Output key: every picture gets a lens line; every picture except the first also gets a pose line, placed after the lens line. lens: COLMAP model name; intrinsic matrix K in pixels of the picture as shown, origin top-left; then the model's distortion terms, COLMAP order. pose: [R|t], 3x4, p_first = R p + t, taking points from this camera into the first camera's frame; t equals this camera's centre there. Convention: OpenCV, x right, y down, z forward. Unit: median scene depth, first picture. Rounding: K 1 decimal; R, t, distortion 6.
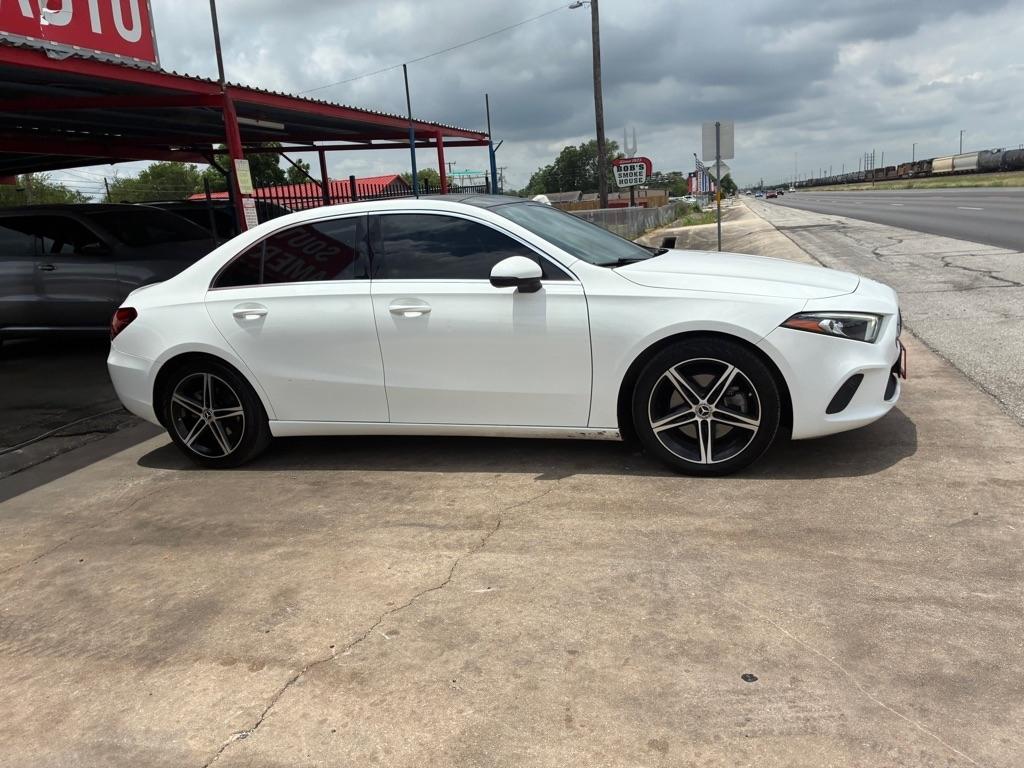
lens RADIAL K [[776.5, 0, 507.7], [0, 776.5, 381.0], [0, 0, 1]] dist [0.054446, -0.077210]
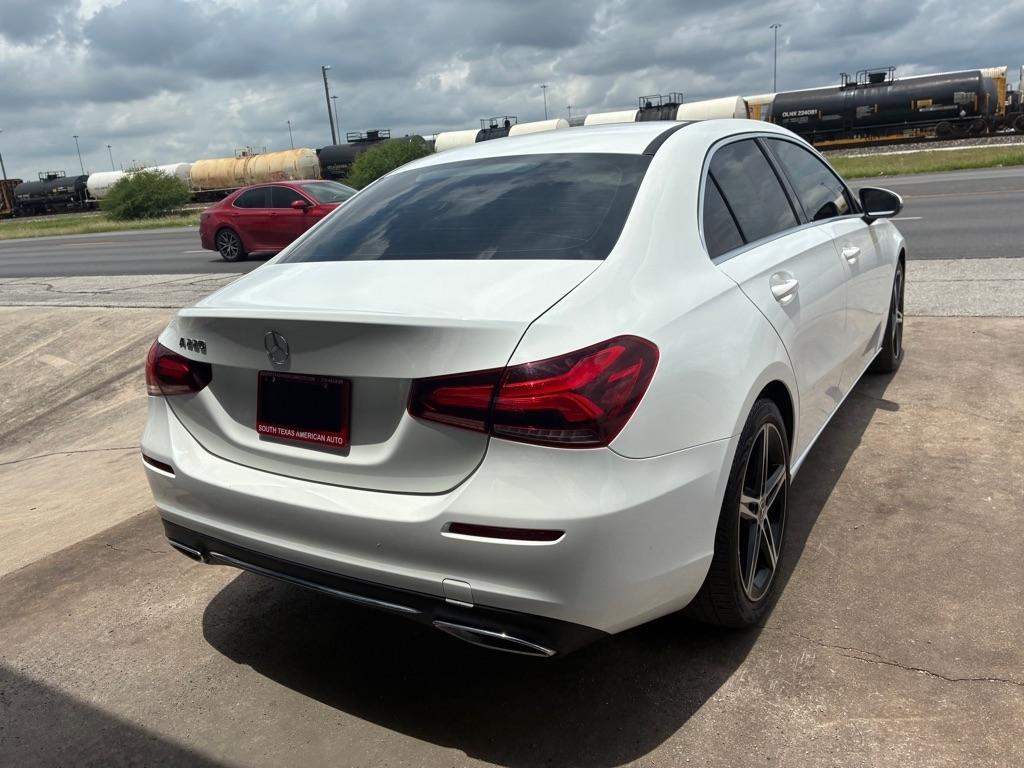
lens RADIAL K [[776.5, 0, 519.0], [0, 776.5, 400.1], [0, 0, 1]] dist [0.054446, -0.077210]
pose [[0.238327, -0.209697, 0.948276, -1.009650], [0.264592, 0.953495, 0.144352, -0.156541], [-0.934447, 0.216503, 0.282728, 1.139309]]
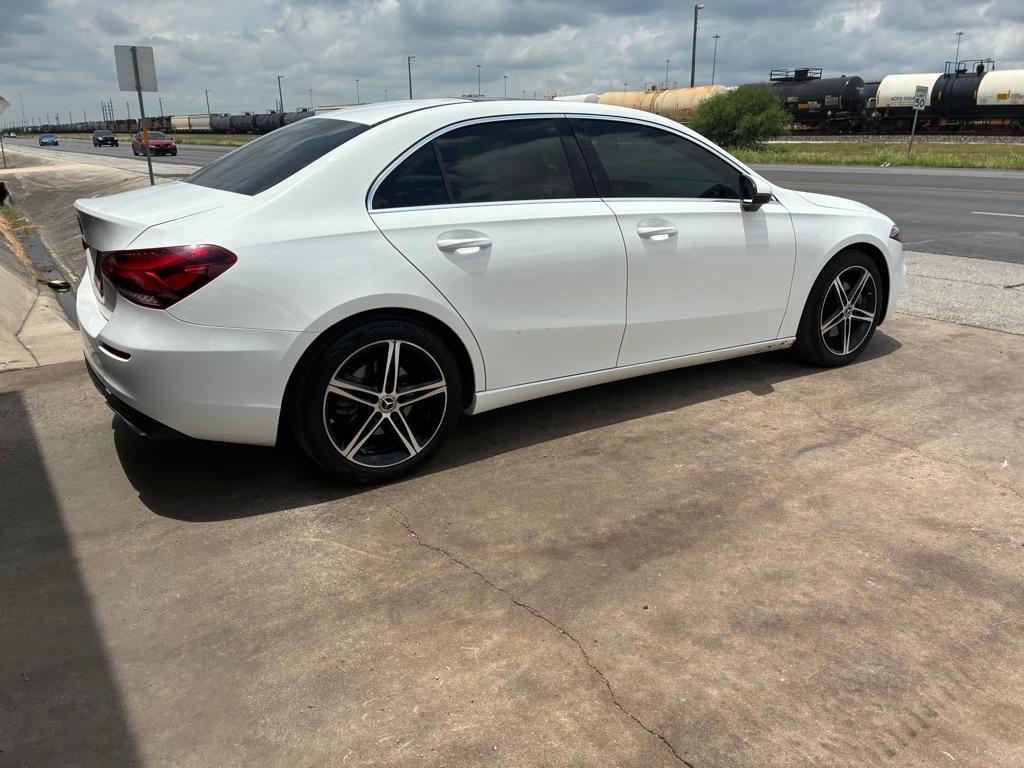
lens RADIAL K [[776.5, 0, 511.9], [0, 776.5, 394.9], [0, 0, 1]] dist [0.054446, -0.077210]
pose [[0.636381, -0.167509, 0.752967, -0.937842], [0.113133, 0.985849, 0.123701, -0.039017], [-0.763033, 0.006465, 0.646327, 0.564260]]
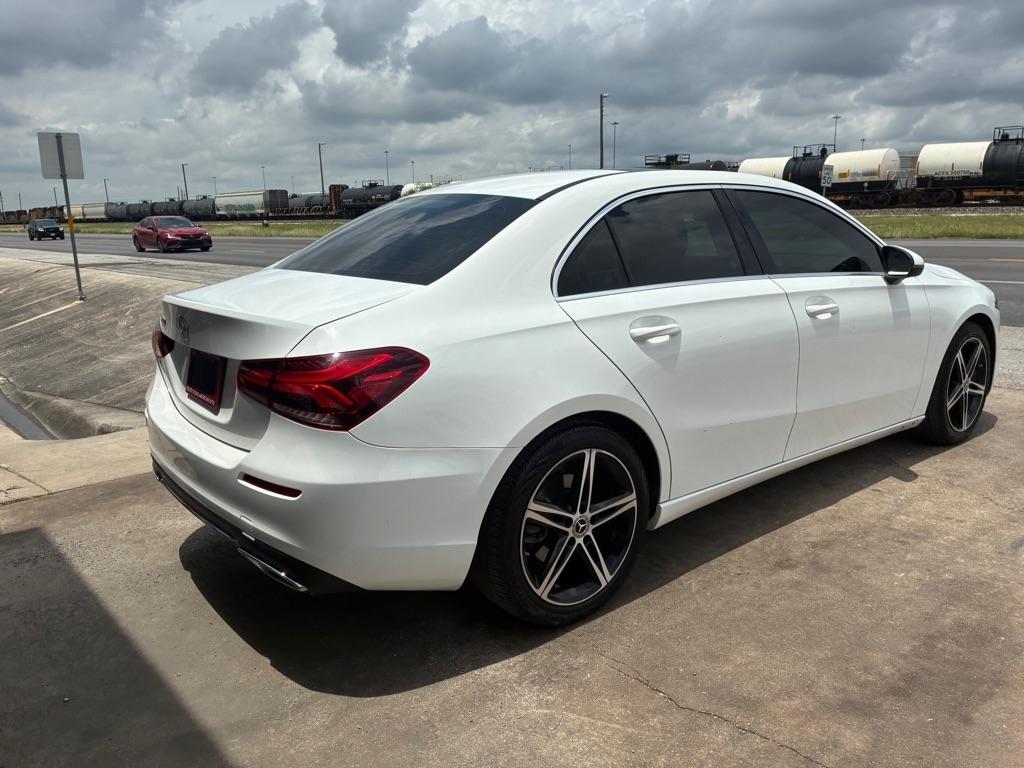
lens RADIAL K [[776.5, 0, 516.7], [0, 776.5, 408.1], [0, 0, 1]] dist [0.054446, -0.077210]
pose [[0.541274, -0.134086, 0.830086, -0.981850], [0.154348, 0.986273, 0.058670, -0.089485], [-0.826559, 0.096366, 0.554540, 0.835357]]
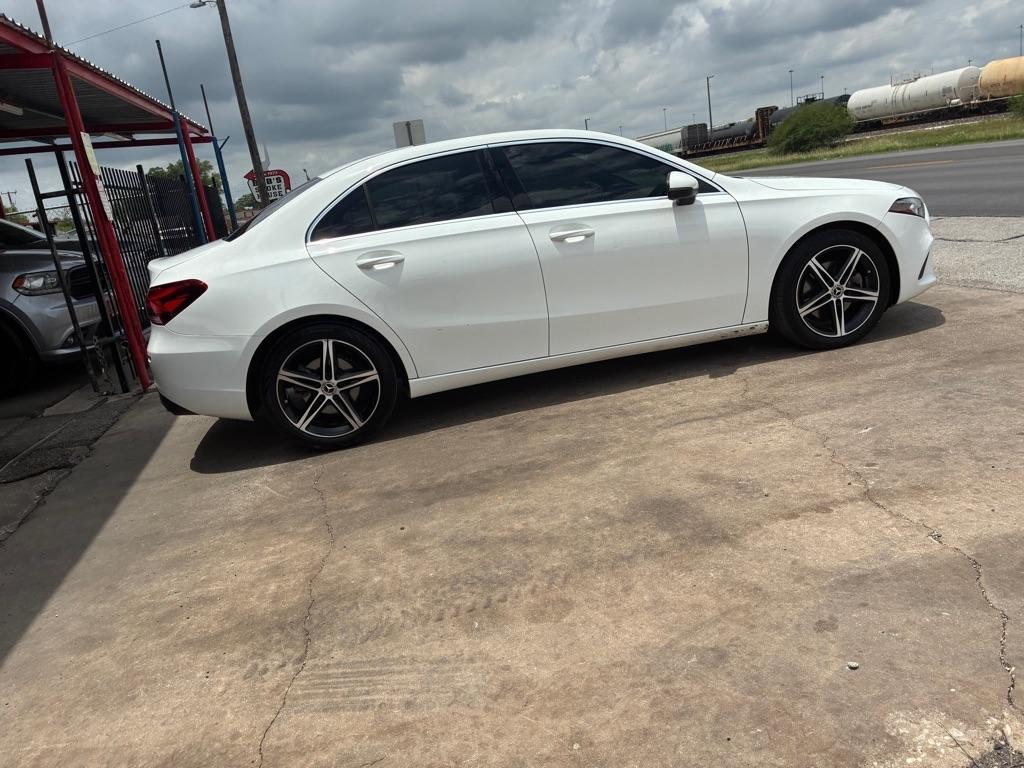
lens RADIAL K [[776.5, 0, 509.8], [0, 776.5, 407.9], [0, 0, 1]] dist [0.054446, -0.077210]
pose [[0.878463, -0.172293, 0.445666, -0.689155], [0.168372, 0.984518, 0.048729, 0.065502], [-0.447162, 0.032231, 0.893872, 0.149927]]
